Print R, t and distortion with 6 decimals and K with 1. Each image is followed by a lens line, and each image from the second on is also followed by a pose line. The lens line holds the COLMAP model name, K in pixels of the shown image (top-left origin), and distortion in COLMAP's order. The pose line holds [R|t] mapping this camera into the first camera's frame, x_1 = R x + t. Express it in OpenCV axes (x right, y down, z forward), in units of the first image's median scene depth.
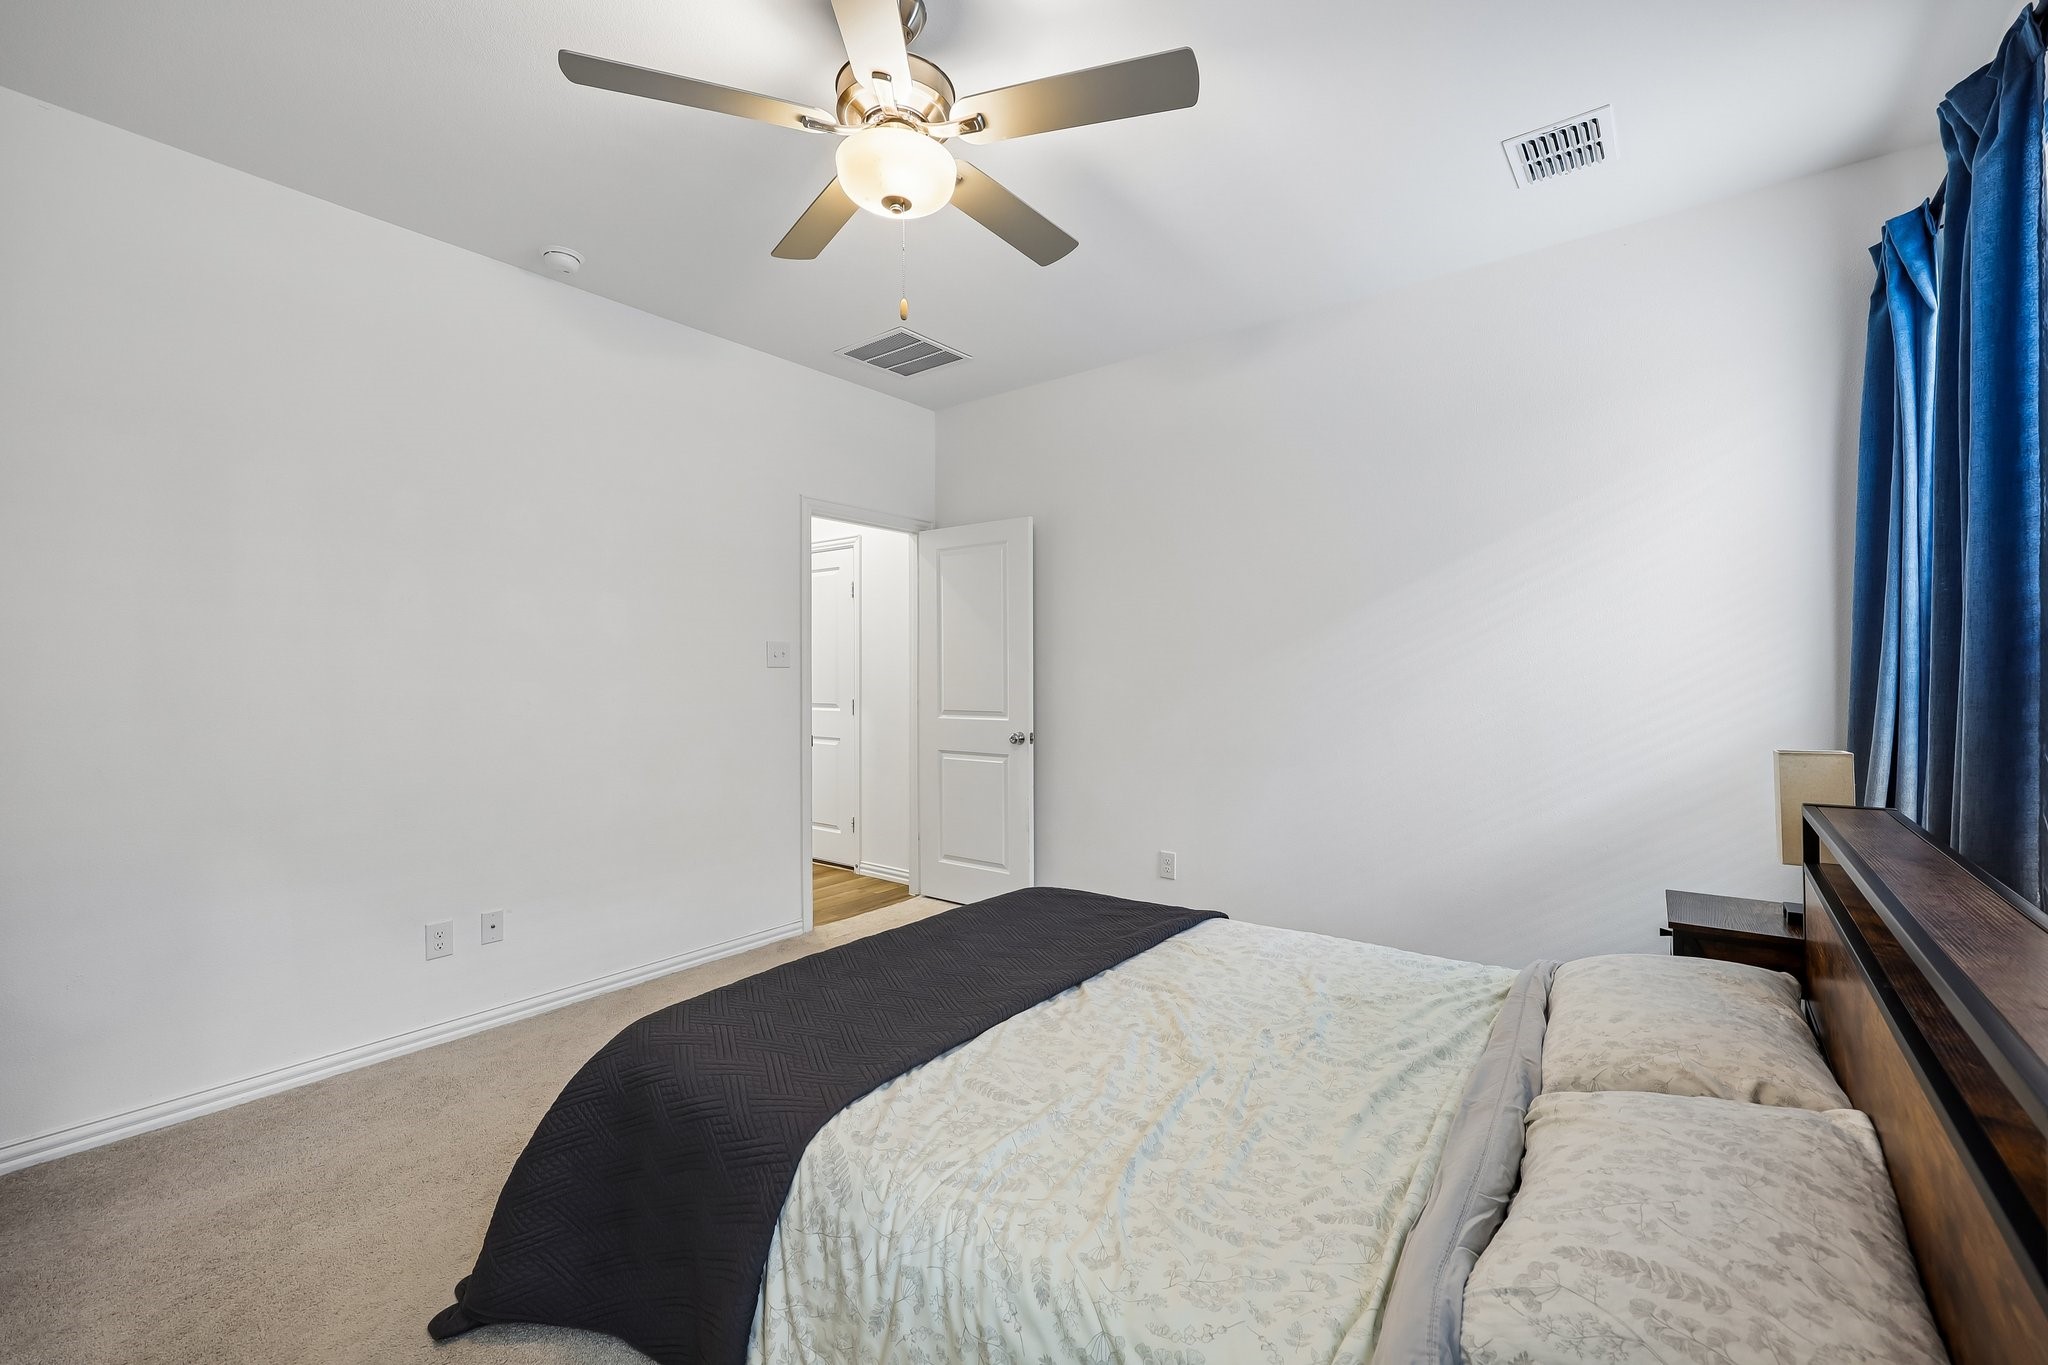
lens RADIAL K [[838.9, 0, 1025.2], [0, 838.9, 676.7], [0, 0, 1]] dist [-0.002486, -0.000254]
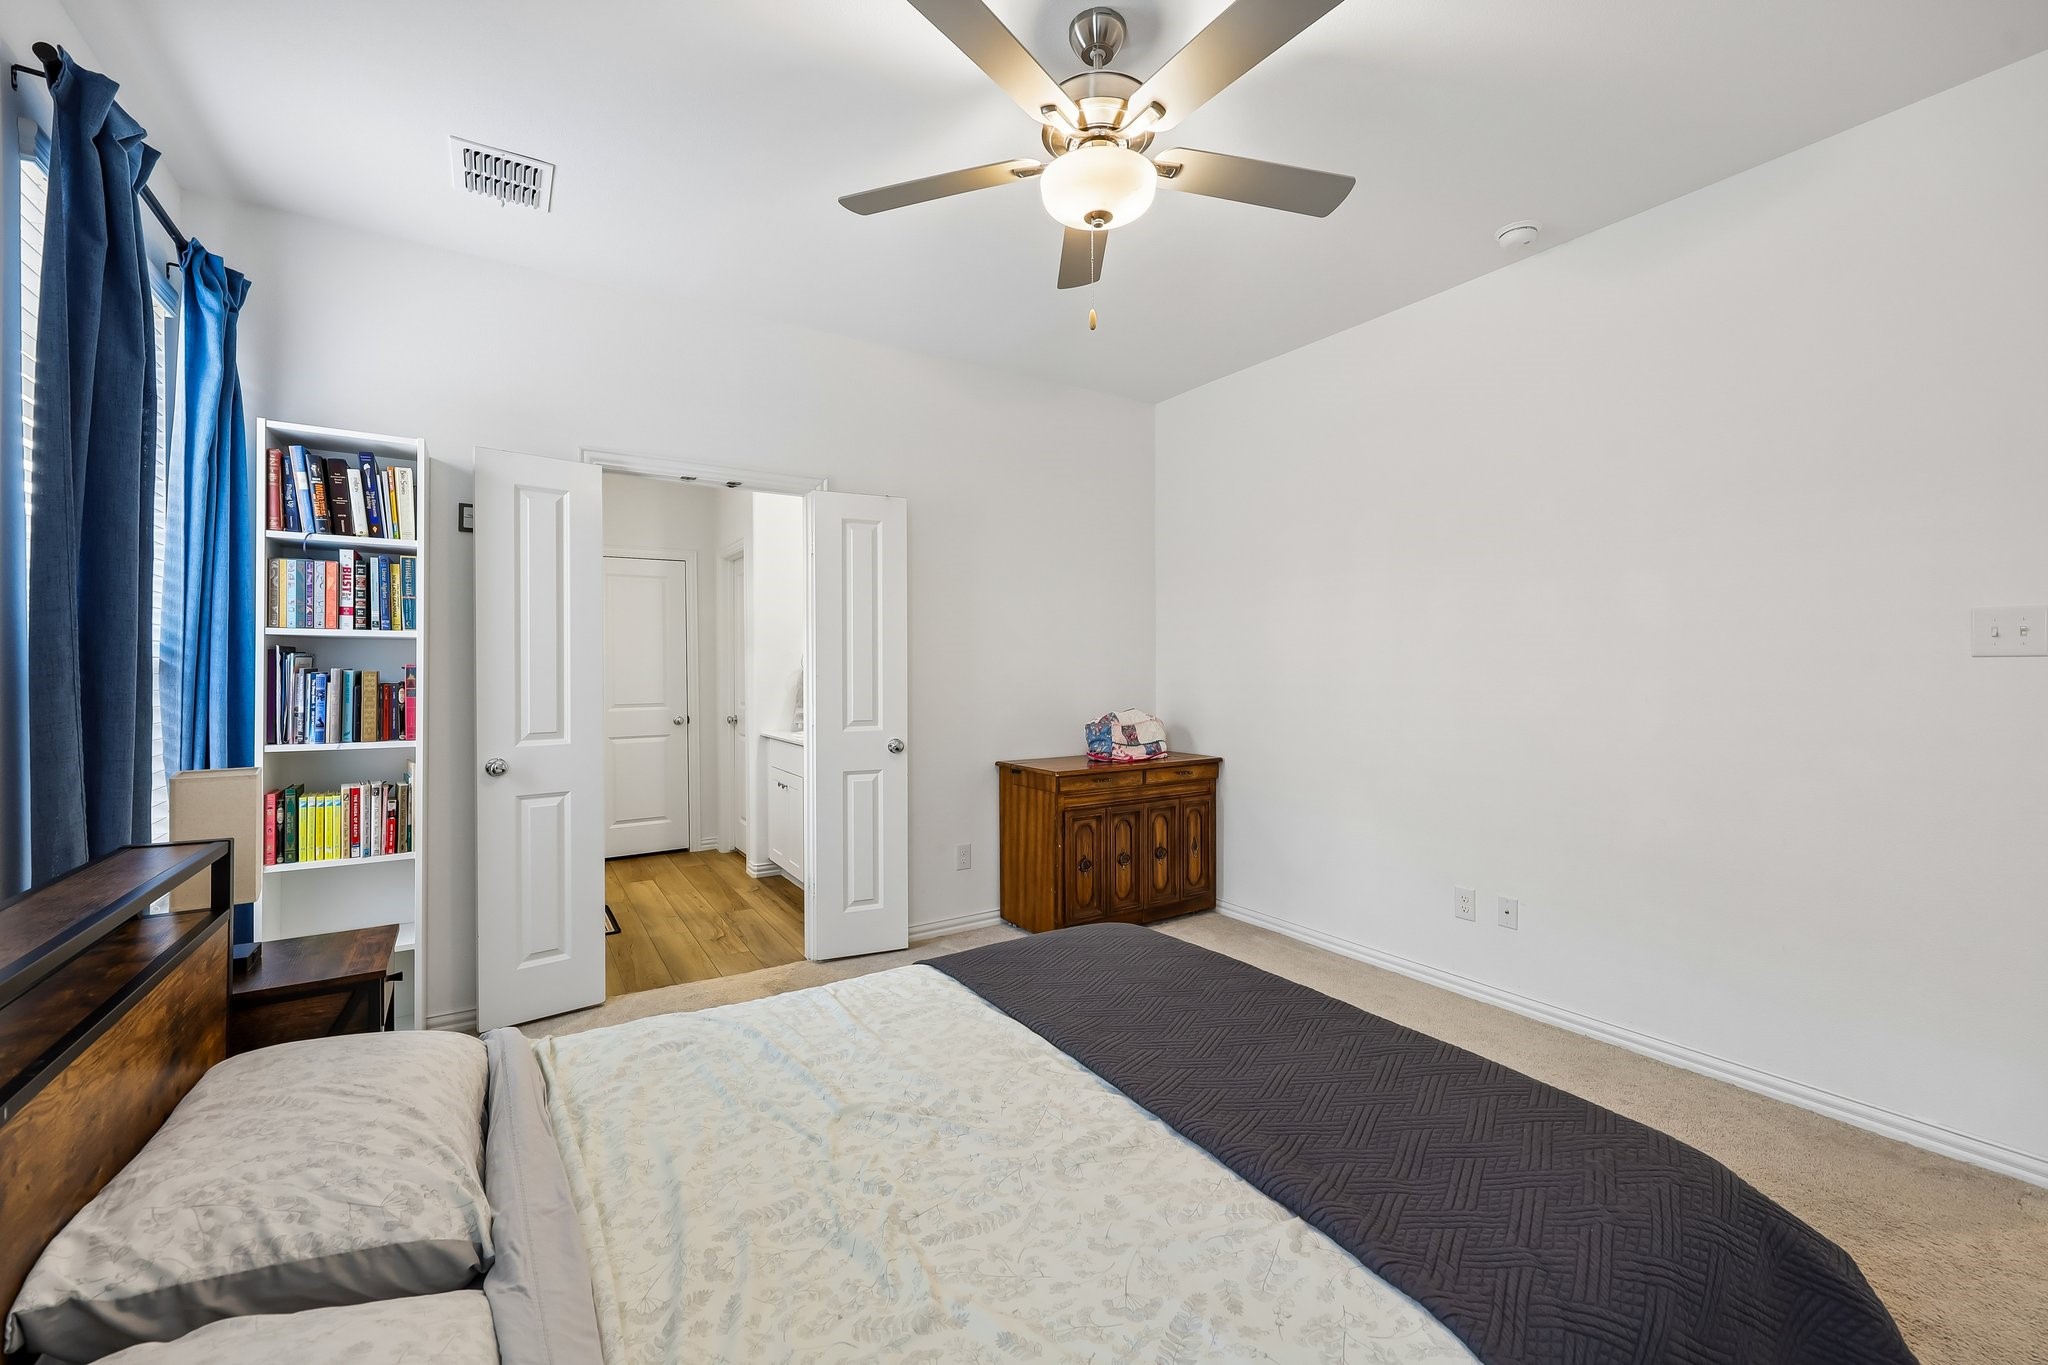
lens RADIAL K [[838.9, 0, 1029.2], [0, 838.9, 671.0], [0, 0, 1]] dist [-0.002486, -0.000254]
pose [[-0.330797, 0.012738, -0.943616, 0.914403], [-0.001092, 0.999903, 0.013881, -0.019494], [0.943701, 0.005622, -0.330751, 1.357194]]
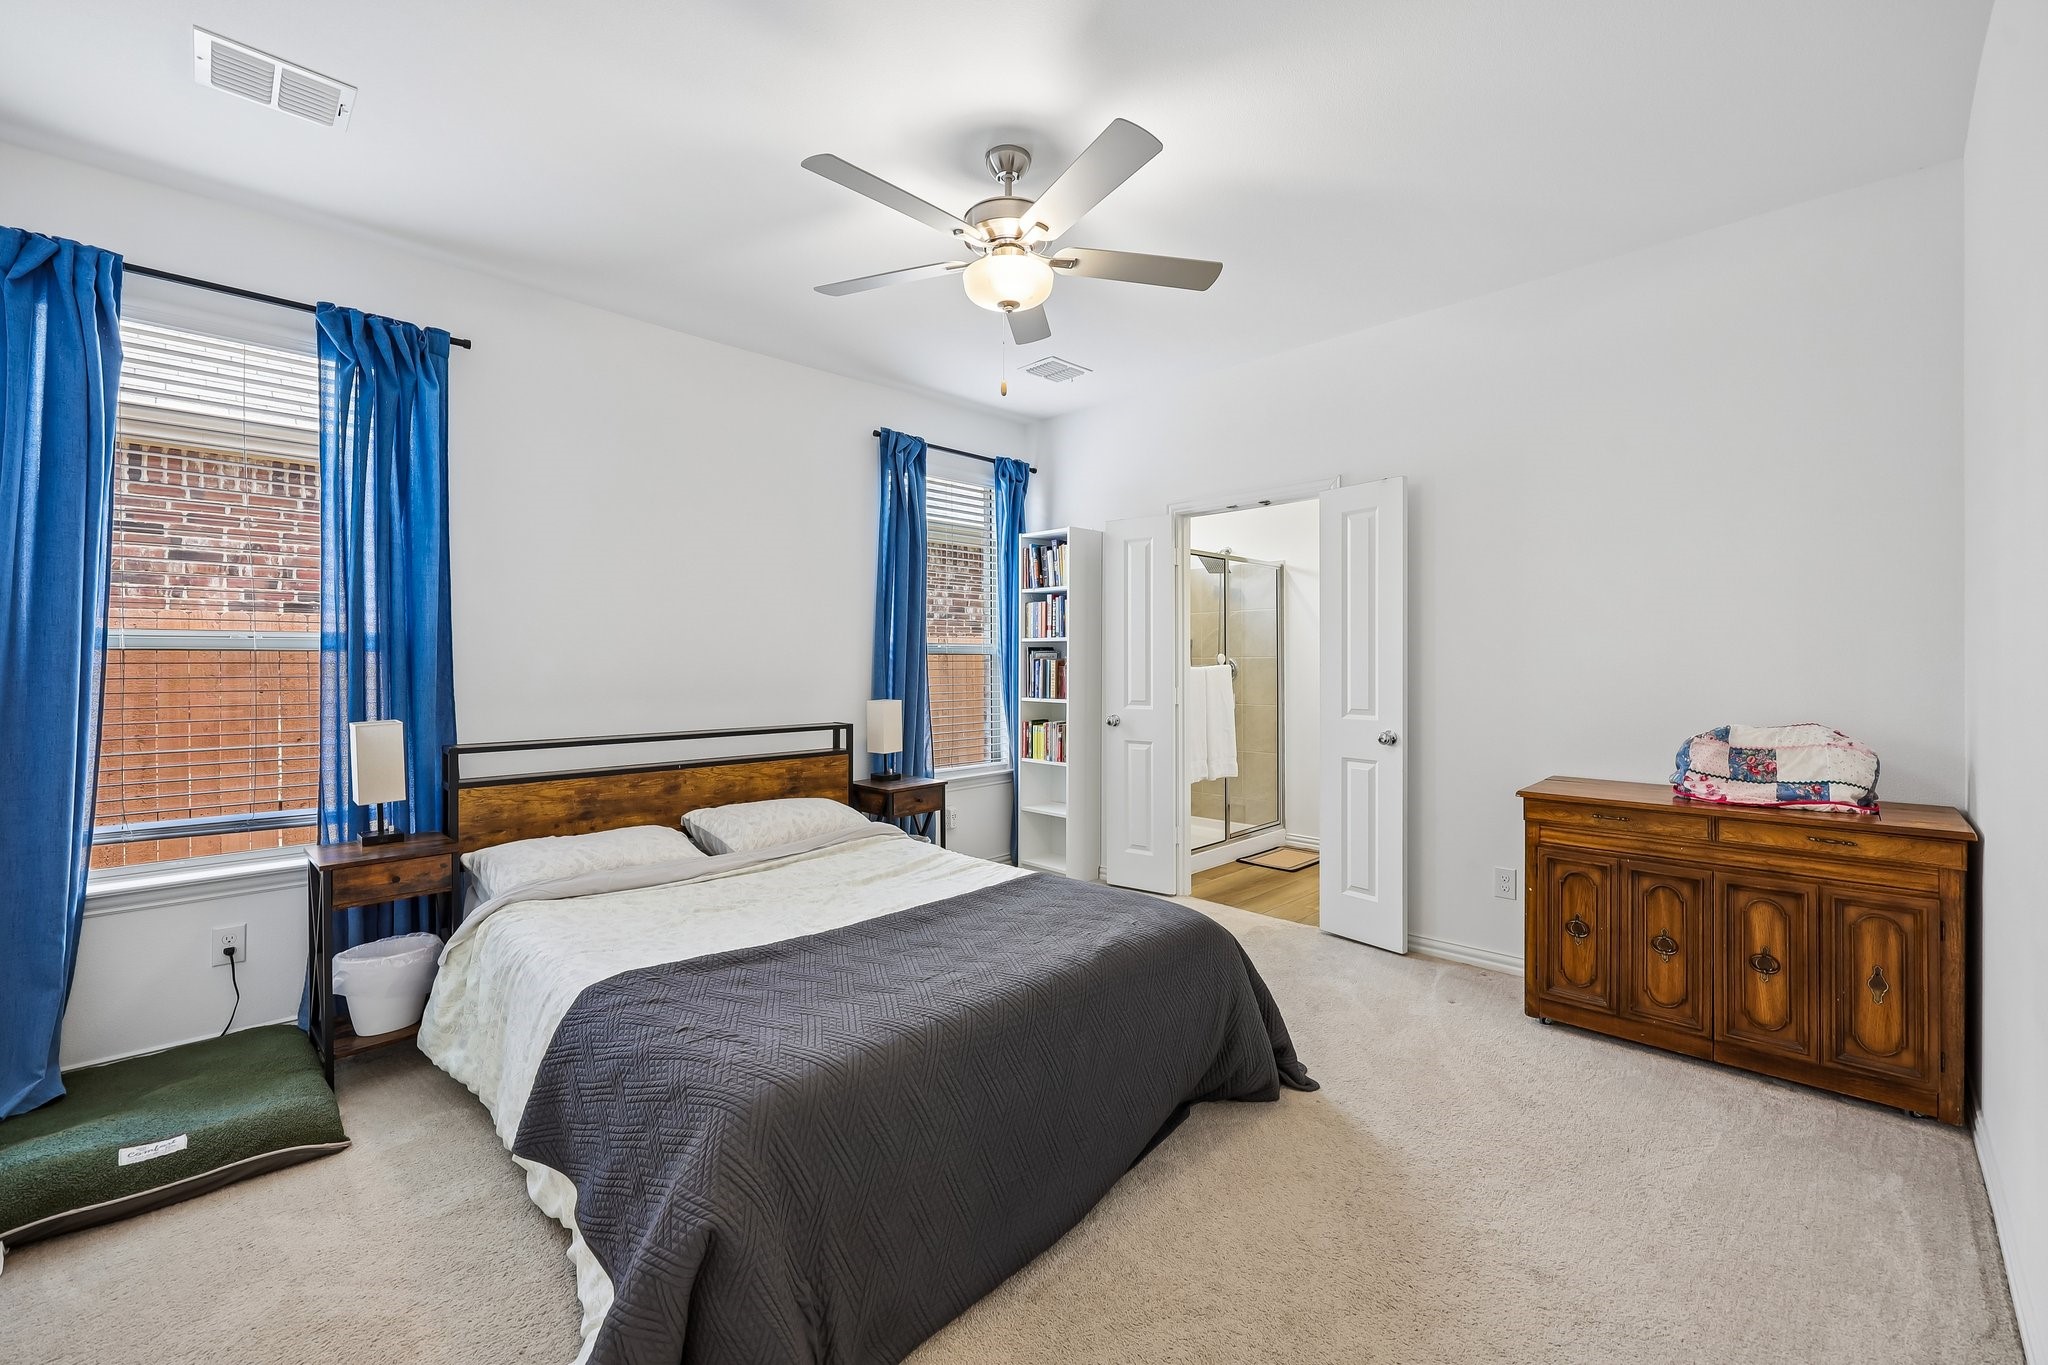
lens RADIAL K [[838.9, 0, 1027.7], [0, 838.9, 668.1], [0, 0, 1]] dist [-0.002486, -0.000254]
pose [[-0.991833, 0.010417, 0.127120, 0.179381], [0.012181, 0.999840, 0.013111, -0.012948], [-0.126963, 0.014552, -0.991801, 1.993463]]
